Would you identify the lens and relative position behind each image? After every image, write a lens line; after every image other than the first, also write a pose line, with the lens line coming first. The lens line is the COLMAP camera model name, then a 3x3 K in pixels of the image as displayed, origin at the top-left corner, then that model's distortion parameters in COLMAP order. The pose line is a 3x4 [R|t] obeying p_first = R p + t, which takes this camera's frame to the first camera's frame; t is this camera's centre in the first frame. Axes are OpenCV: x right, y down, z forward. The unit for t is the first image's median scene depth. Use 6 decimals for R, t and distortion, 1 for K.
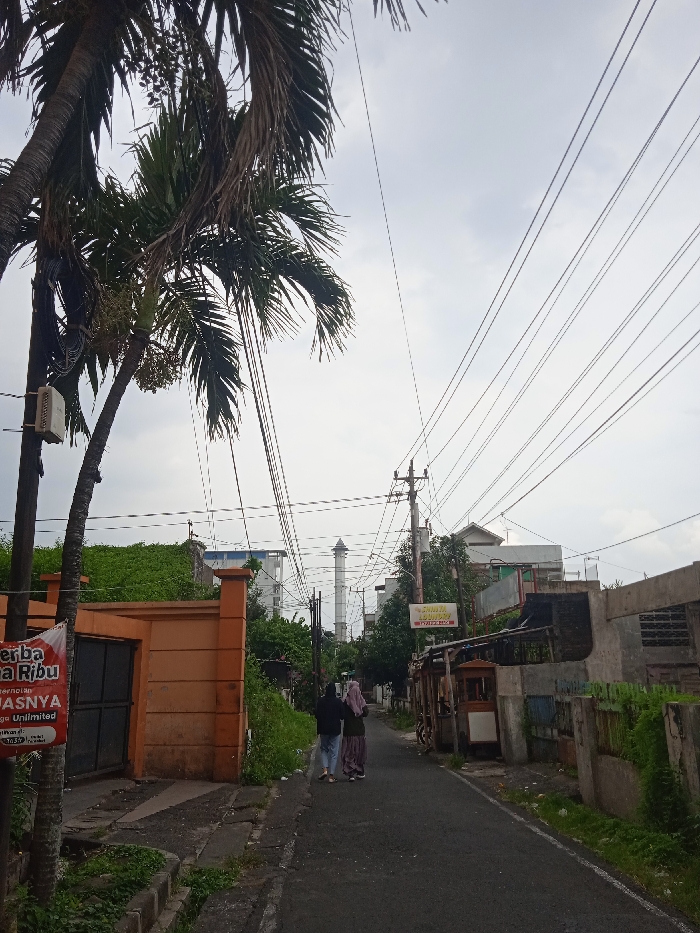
lens RADIAL K [[763.4, 0, 340.7], [0, 763.4, 452.6], [0, 0, 1]] dist [0.004977, -0.002576]
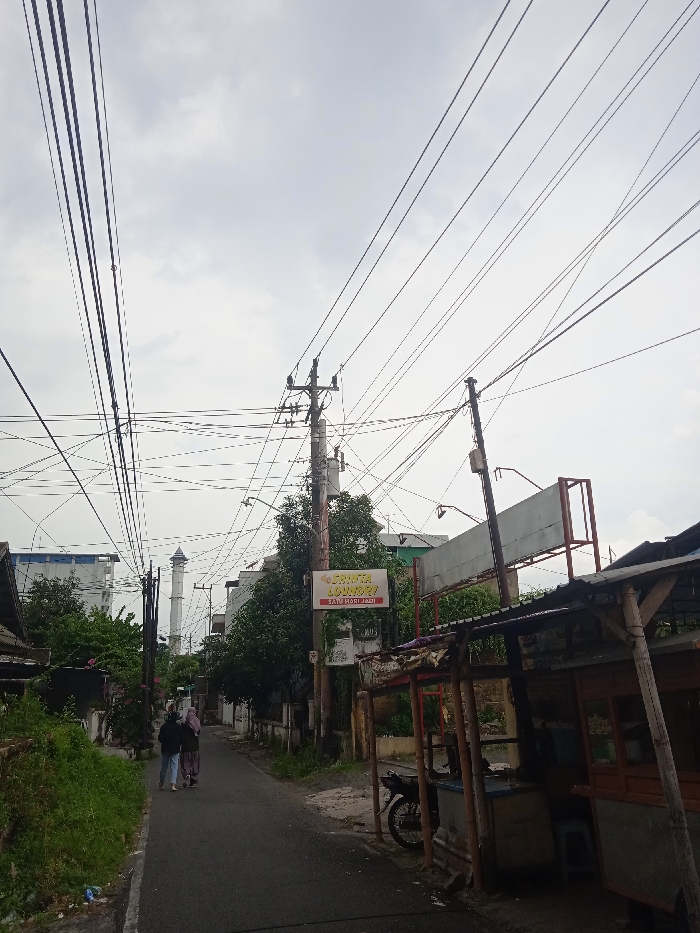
lens RADIAL K [[767.0, 0, 350.0], [0, 767.0, 466.5], [0, 0, 1]] dist [0.075685, -0.130735]
pose [[0.976252, 0.049926, 0.210806, -0.012835], [-0.050326, 0.998727, -0.003470, 0.102432], [-0.210711, -0.007222, 0.977522, 0.345762]]
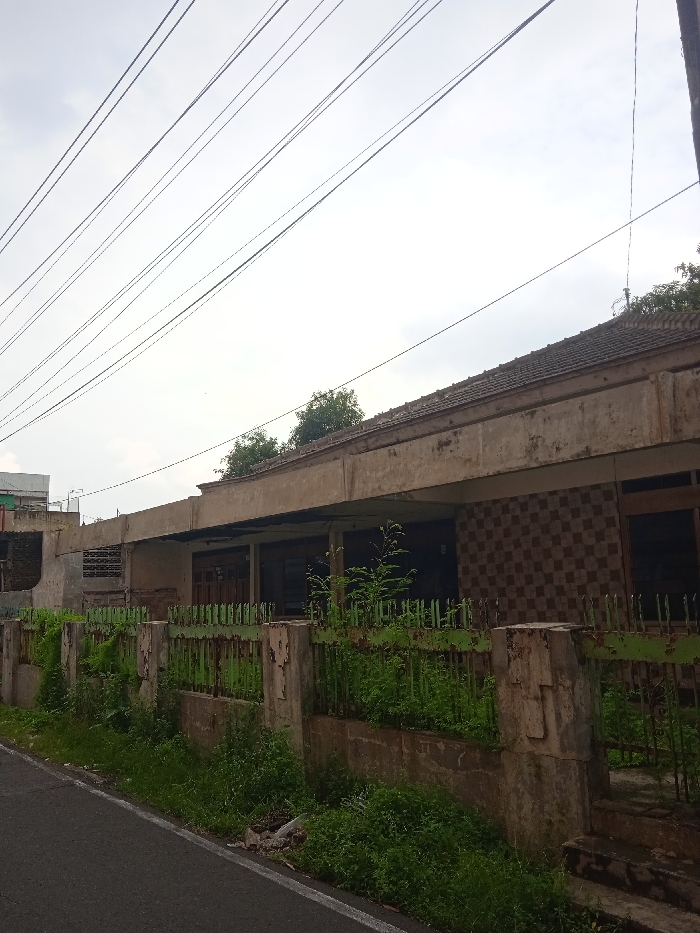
lens RADIAL K [[767.0, 0, 350.0], [0, 767.0, 466.5], [0, 0, 1]] dist [0.075685, -0.130735]
pose [[0.801764, 0.080494, 0.592195, -0.006176], [-0.147288, 0.986938, 0.065262, -0.073509], [-0.579207, -0.139548, 0.803148, -0.242189]]
